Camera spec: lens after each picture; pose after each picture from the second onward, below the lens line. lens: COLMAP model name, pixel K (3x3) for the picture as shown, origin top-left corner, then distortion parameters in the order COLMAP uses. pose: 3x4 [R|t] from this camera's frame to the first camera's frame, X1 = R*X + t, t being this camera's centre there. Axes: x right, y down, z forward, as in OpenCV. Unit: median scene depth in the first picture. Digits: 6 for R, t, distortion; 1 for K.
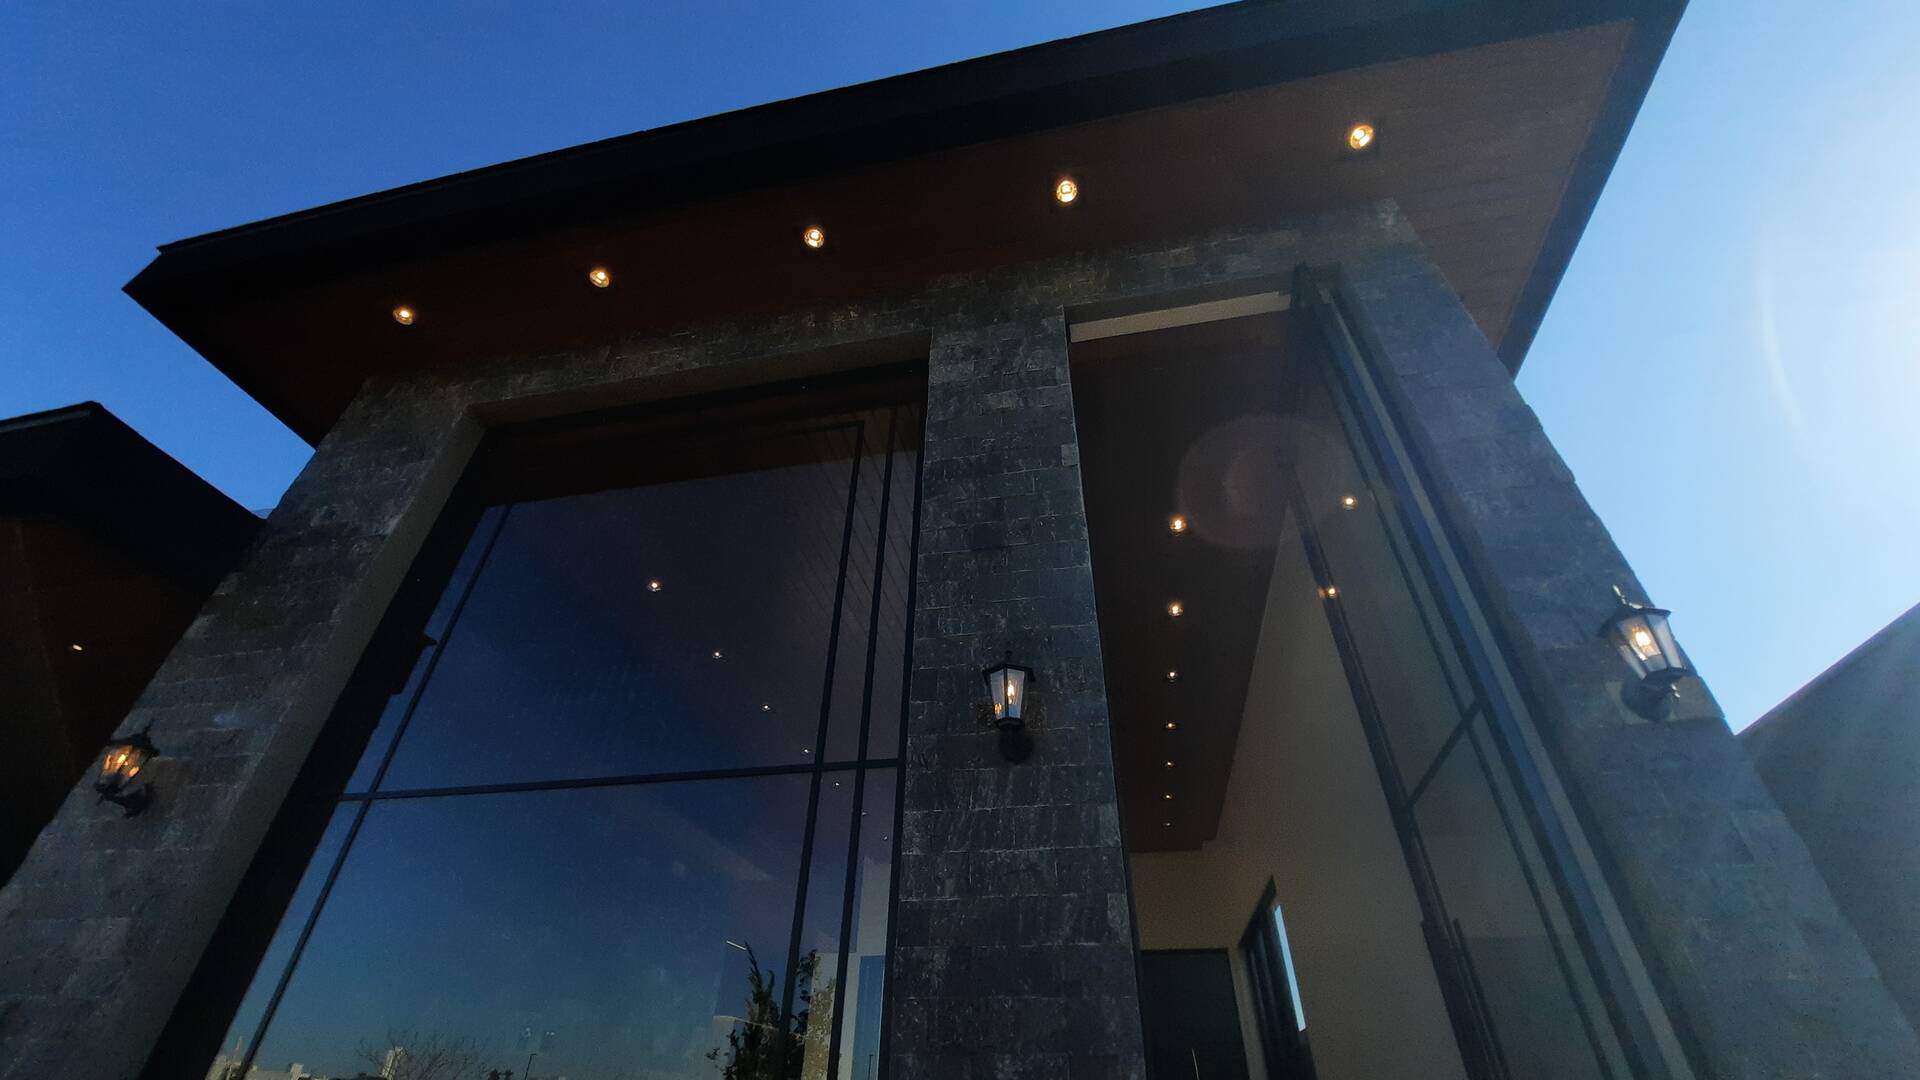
lens RADIAL K [[760.2, 0, 958.2], [0, 760.2, 541.9], [0, 0, 1]] dist [-0.016667, 0.000406]
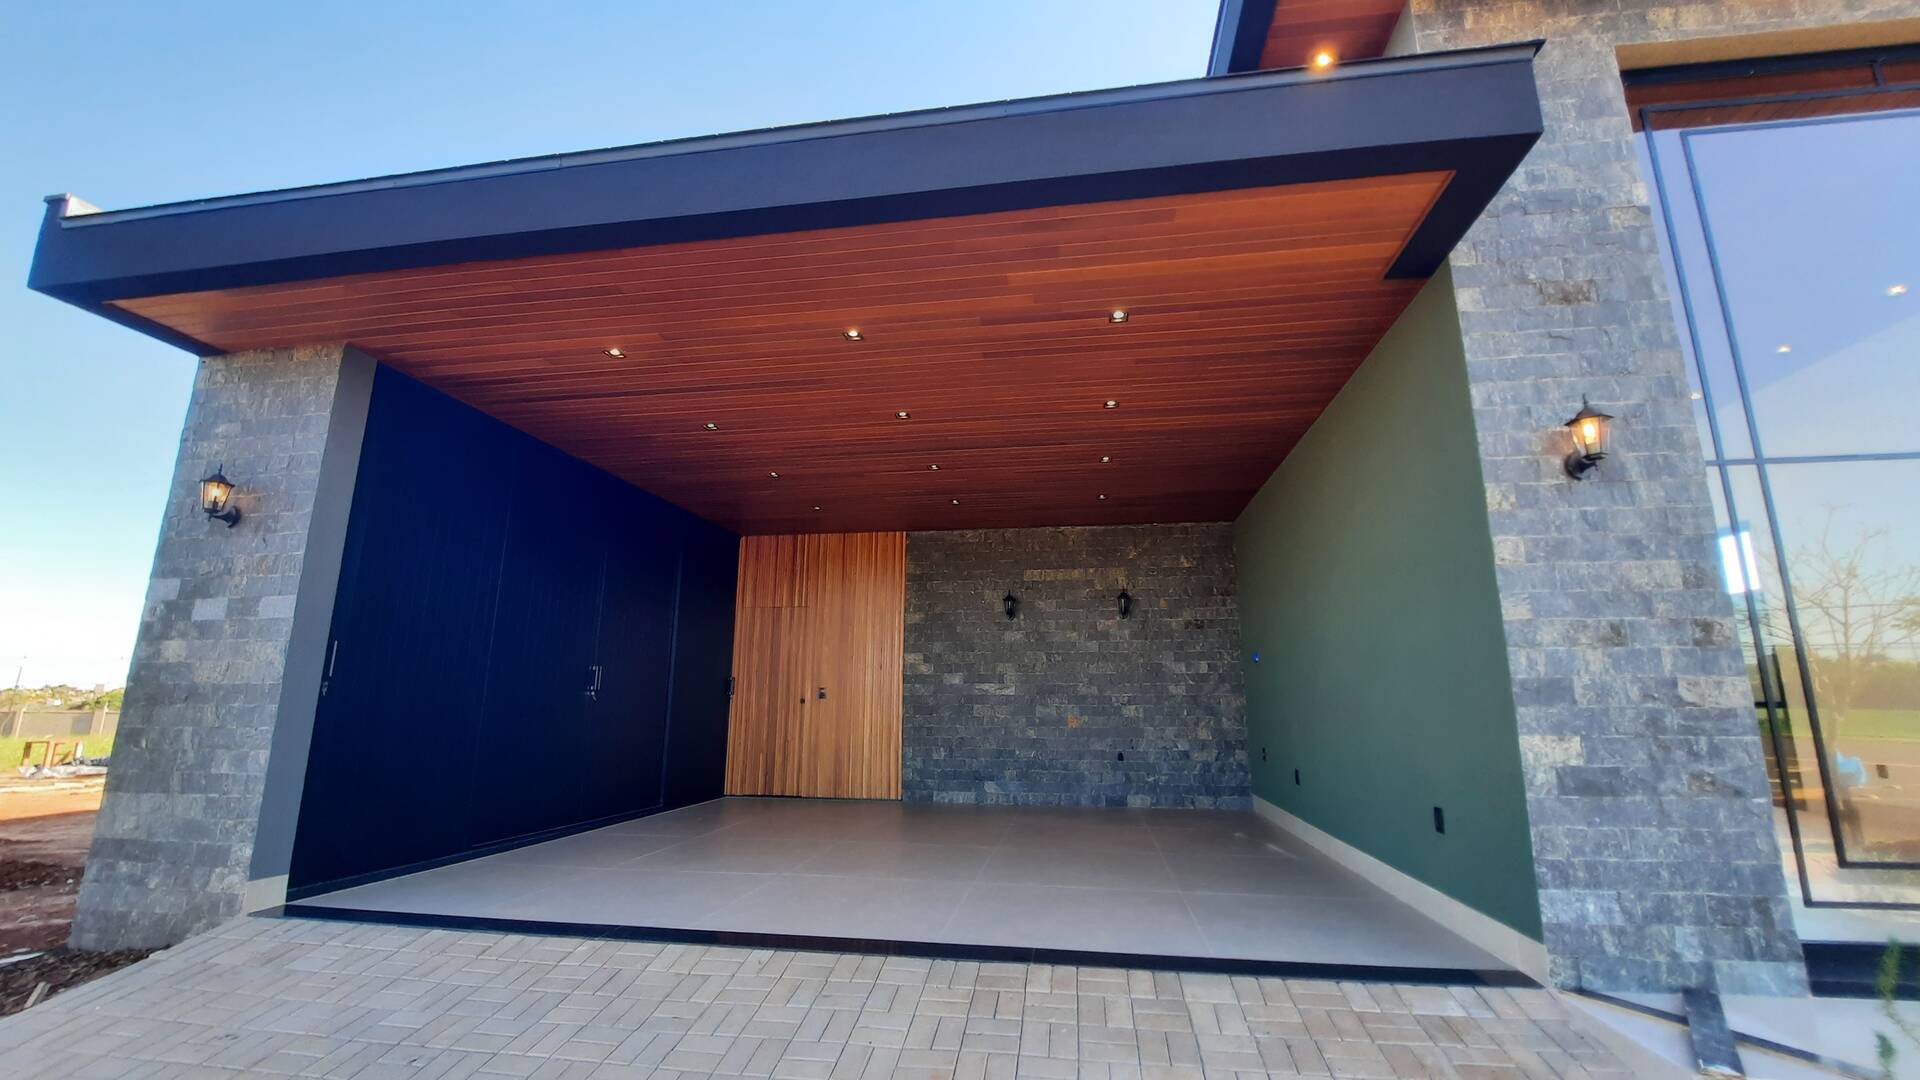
lens RADIAL K [[764.3, 0, 961.4], [0, 764.3, 538.6], [0, 0, 1]] dist [-0.017579, -0.000448]
pose [[0.998906, -0.002620, 0.046698, -1.970329], [-0.017809, 0.901913, 0.431551, -0.028812], [-0.043249, -0.431910, 0.900879, -0.035270]]
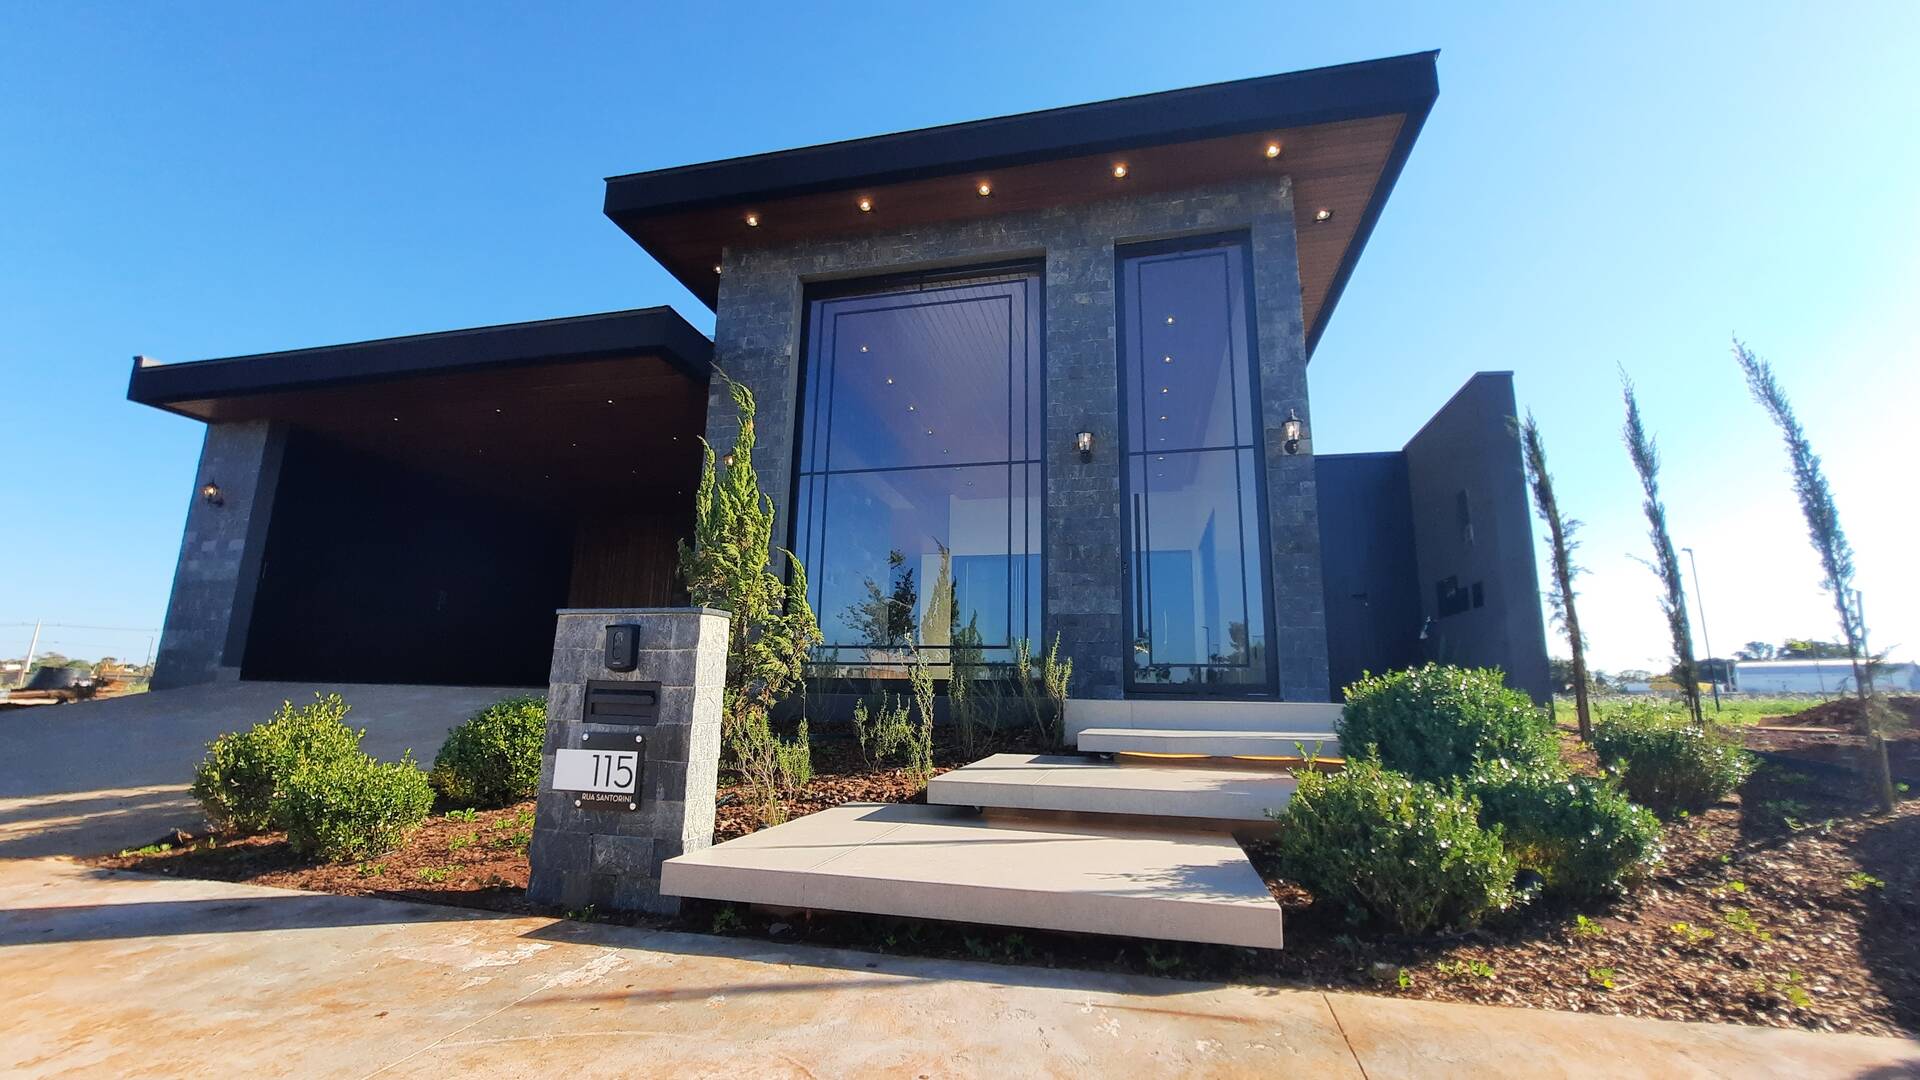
lens RADIAL K [[764.3, 0, 961.4], [0, 764.3, 538.6], [0, 0, 1]] dist [-0.017579, -0.000448]
pose [[0.999506, -0.002893, -0.031299, -0.234351], [0.016379, 0.897814, 0.440070, -0.566050], [0.026827, -0.440365, 0.897418, -1.344038]]
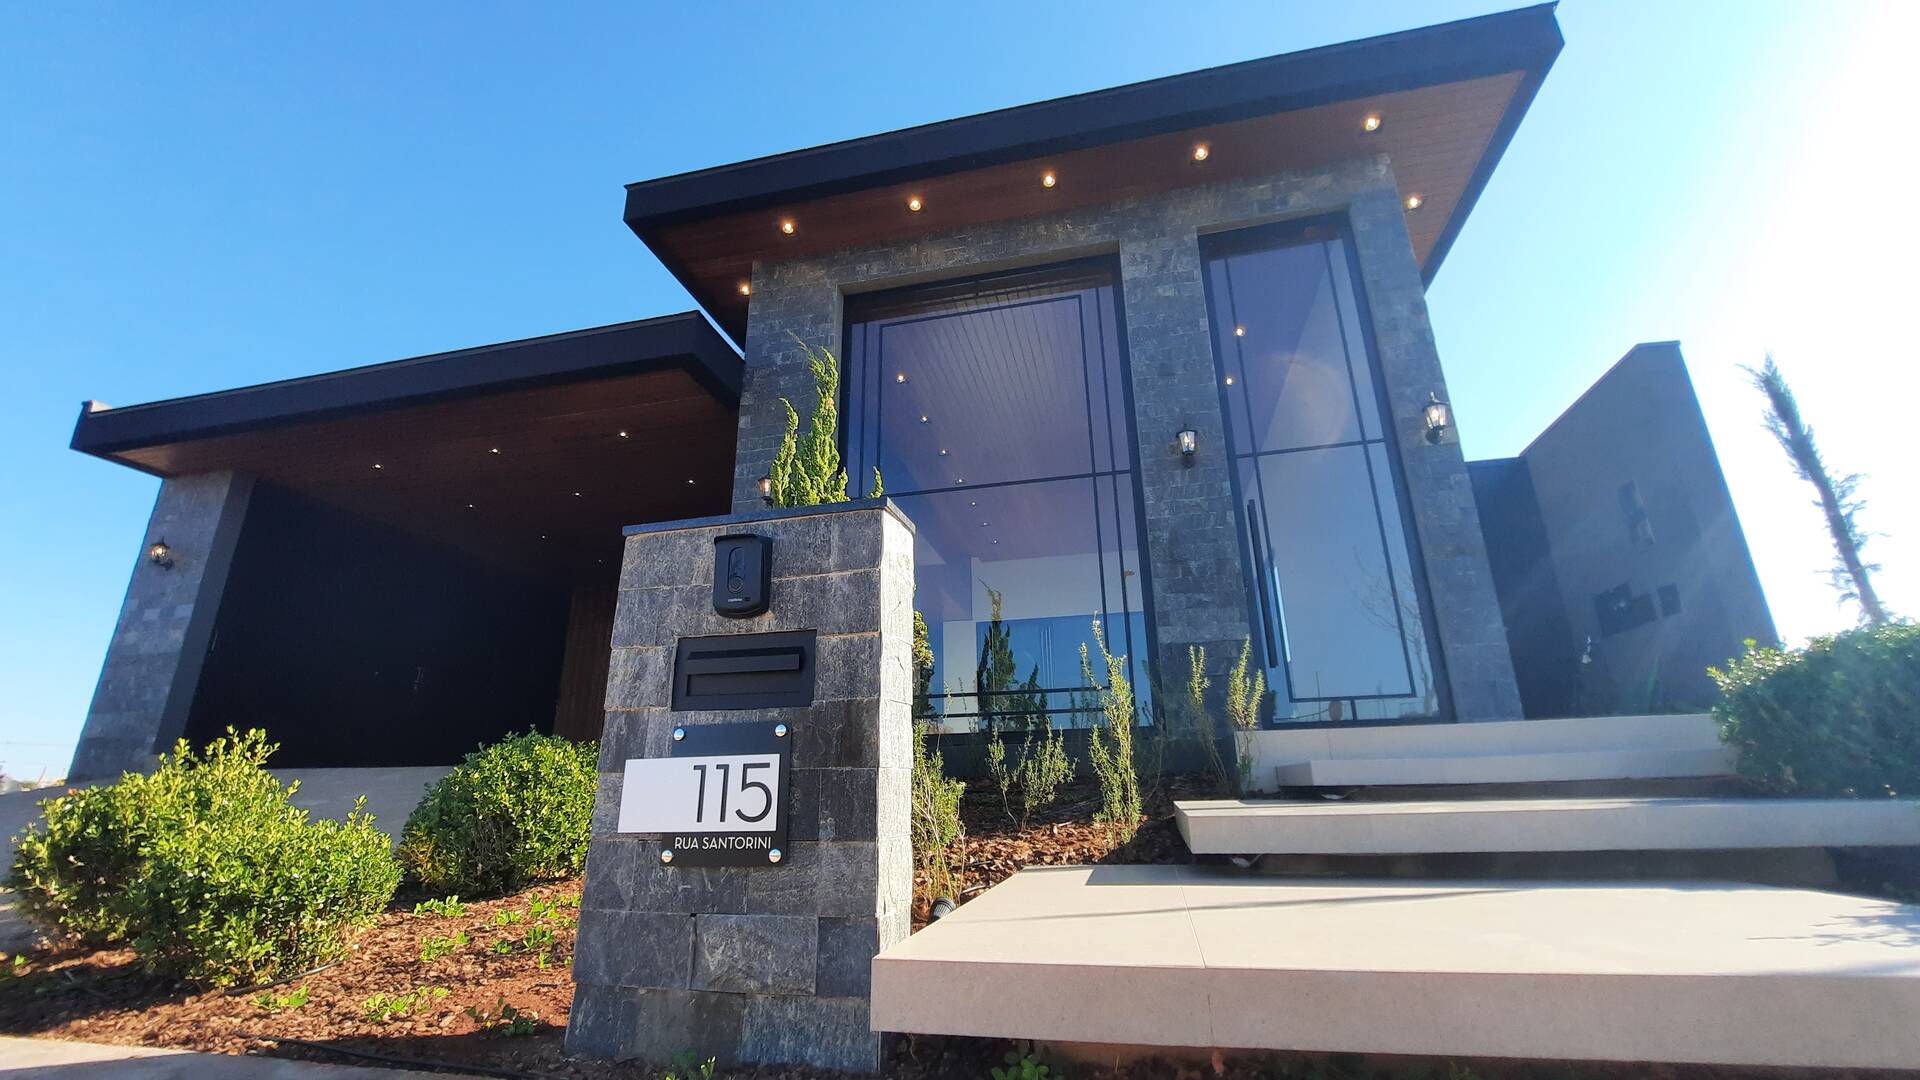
lens RADIAL K [[760.2, 0, 958.2], [0, 760.2, 541.9], [0, 0, 1]] dist [-0.016667, 0.000406]
pose [[0.999247, -0.036408, -0.013380, -0.496279], [0.038787, 0.941395, 0.335068, -0.265317], [0.000396, -0.335335, 0.942099, -1.096305]]
